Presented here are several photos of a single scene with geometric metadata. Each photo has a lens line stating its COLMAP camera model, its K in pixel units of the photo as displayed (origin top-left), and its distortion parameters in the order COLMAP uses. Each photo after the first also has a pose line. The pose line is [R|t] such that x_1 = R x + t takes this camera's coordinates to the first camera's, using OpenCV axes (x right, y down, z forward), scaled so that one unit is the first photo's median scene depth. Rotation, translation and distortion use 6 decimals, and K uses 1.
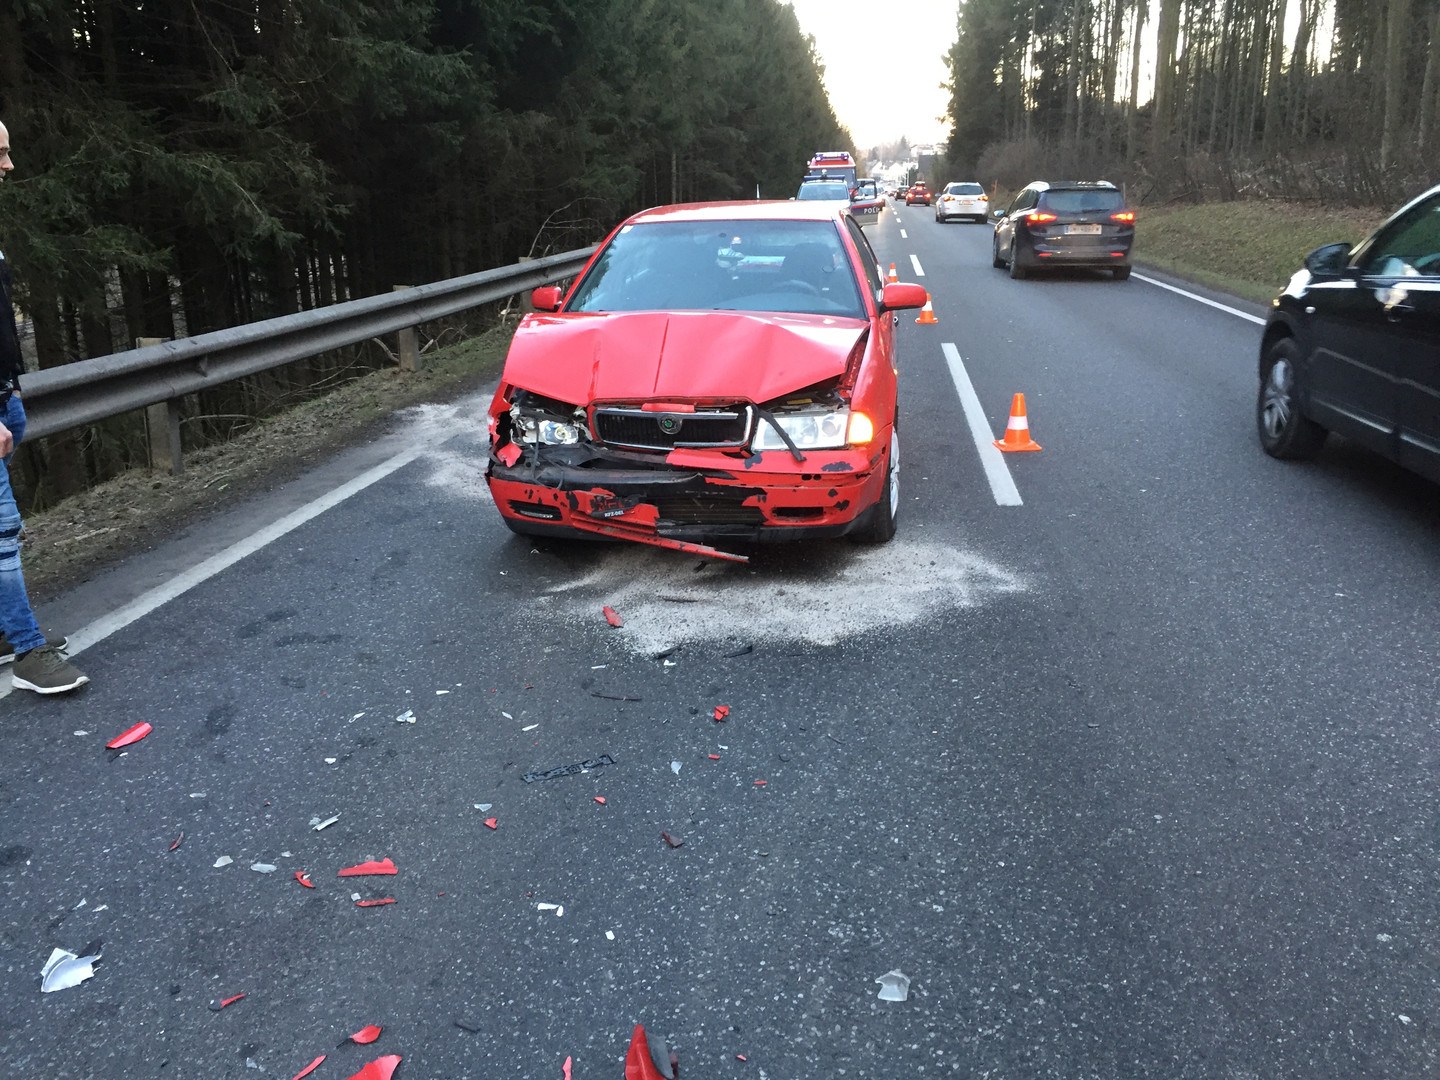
lens RADIAL K [[1209.7, 0, 720.9], [0, 1209.7, 546.3], [0, 0, 1]] dist [0.076283, -0.100540]
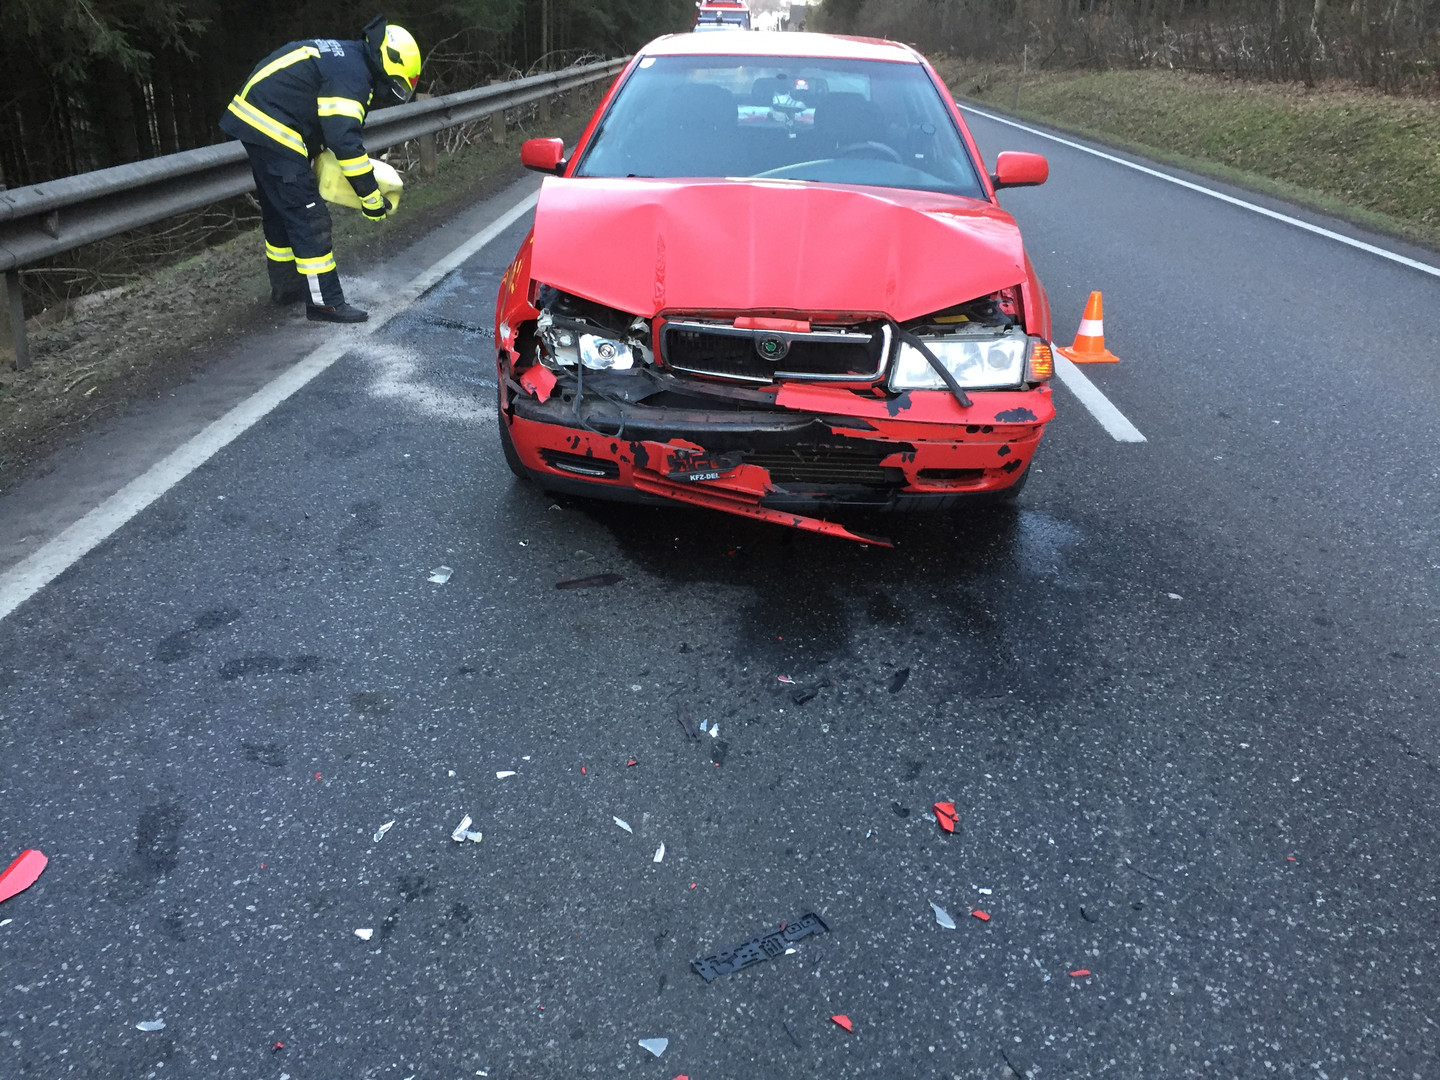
lens RADIAL K [[1209.7, 0, 723.6], [0, 1209.7, 536.4], [0, 0, 1]] dist [0.076283, -0.100540]
pose [[0.993215, 0.003912, 0.116229, -0.147737], [-0.016068, 0.994465, 0.103833, -0.061128], [-0.115180, -0.104996, 0.987780, 0.273778]]
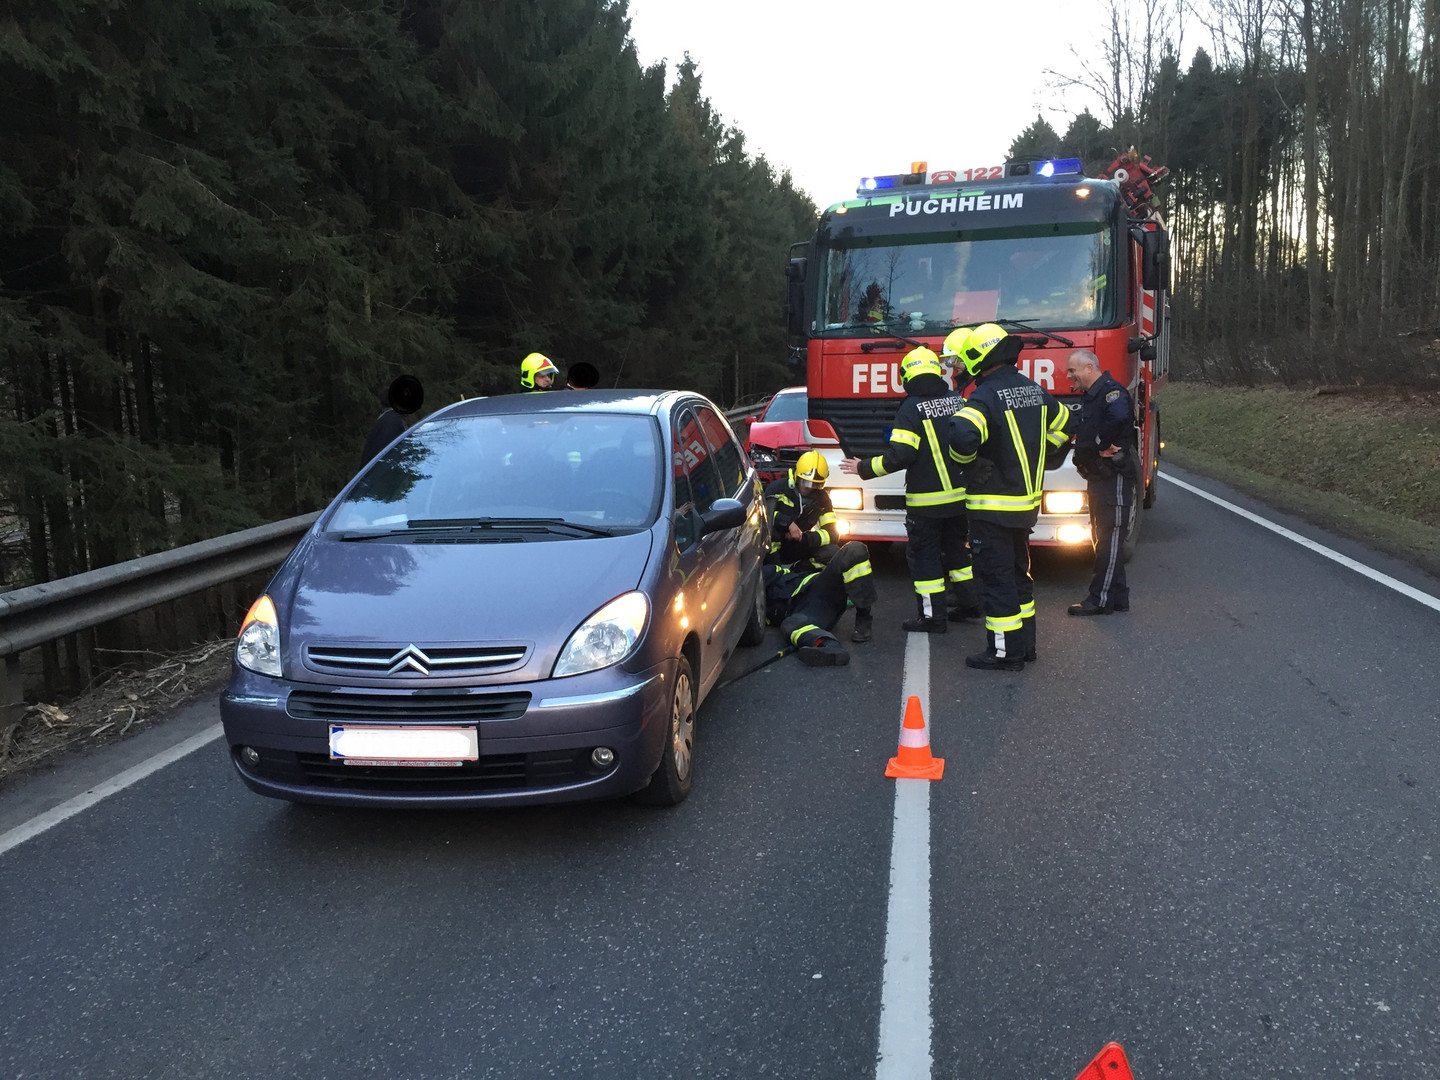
lens RADIAL K [[1209.7, 0, 721.1], [0, 1209.7, 535.6], [0, 0, 1]] dist [0.076283, -0.100540]
pose [[0.999159, -0.011420, -0.039368, -0.130622], [0.005239, 0.988109, -0.153665, 0.577069], [0.040655, 0.153330, 0.987338, -2.033745]]
